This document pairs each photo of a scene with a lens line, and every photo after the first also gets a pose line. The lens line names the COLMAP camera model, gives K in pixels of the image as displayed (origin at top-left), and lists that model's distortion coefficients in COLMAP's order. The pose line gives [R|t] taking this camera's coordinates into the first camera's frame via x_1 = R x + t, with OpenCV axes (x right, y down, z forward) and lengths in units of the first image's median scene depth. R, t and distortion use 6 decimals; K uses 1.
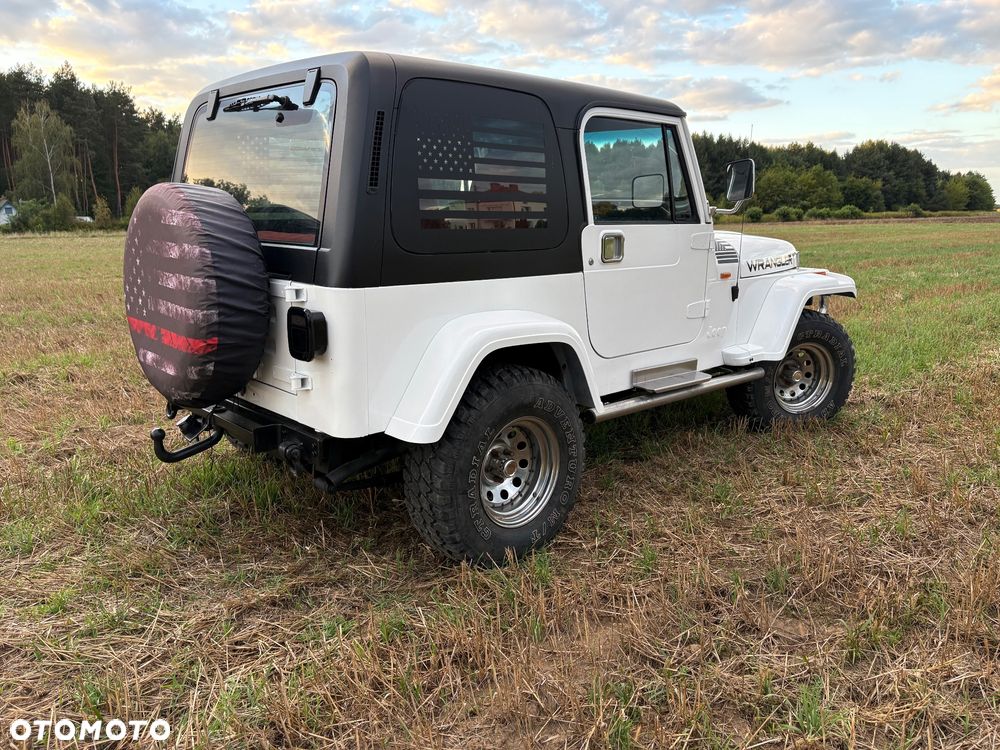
lens RADIAL K [[758.8, 0, 507.2], [0, 758.8, 373.2], [0, 0, 1]] dist [0.070435, -0.105699]
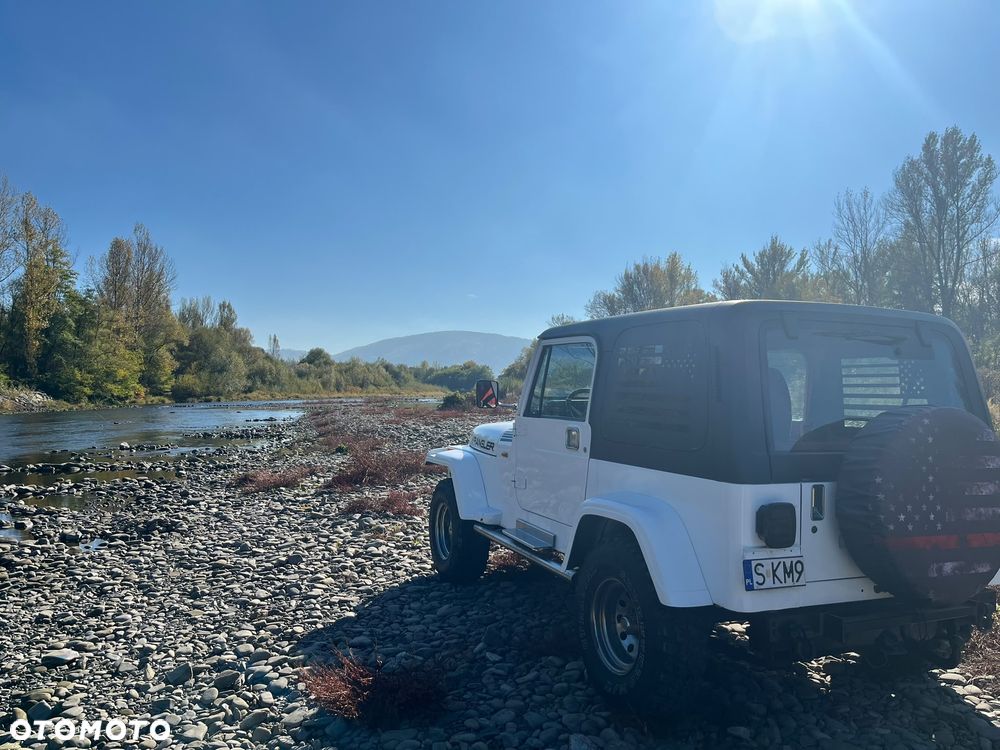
lens RADIAL K [[753.1, 0, 500.6], [0, 753.1, 376.8], [0, 0, 1]] dist [0.078662, -0.090494]
pose [[0.353130, 0.017283, 0.935415, -1.582205], [0.177063, 0.980526, -0.084960, -0.280941], [-0.918666, 0.195629, 0.343193, 1.090495]]
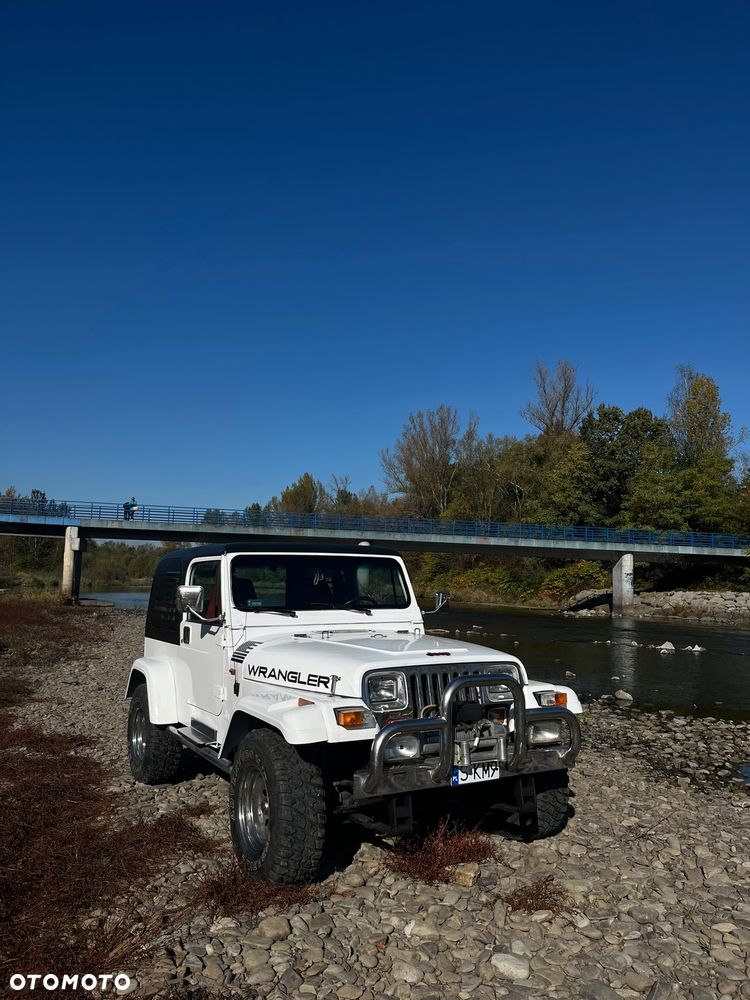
lens RADIAL K [[759.0, 0, 383.3], [0, 759.0, 509.1], [0, 0, 1]] dist [0.069563, -0.103340]
pose [[-0.219670, -0.099268, -0.970511, 1.923866], [-0.208055, 0.976691, -0.052808, -0.488822], [0.953131, 0.190319, -0.235203, 1.949716]]
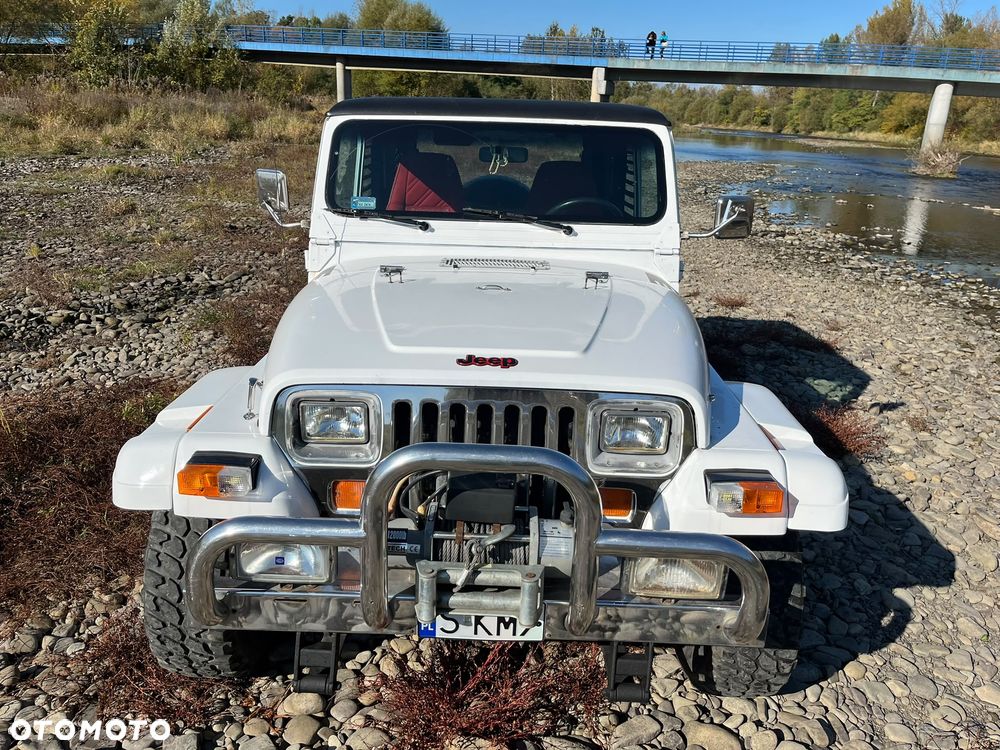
lens RADIAL K [[758.8, 0, 507.2], [0, 758.8, 373.2], [0, 0, 1]] dist [0.070435, -0.105699]
pose [[-0.692839, 0.201409, -0.692393, 0.933553], [-0.181671, 0.880473, 0.437908, -0.607844], [0.697832, 0.429188, -0.573436, 2.166747]]
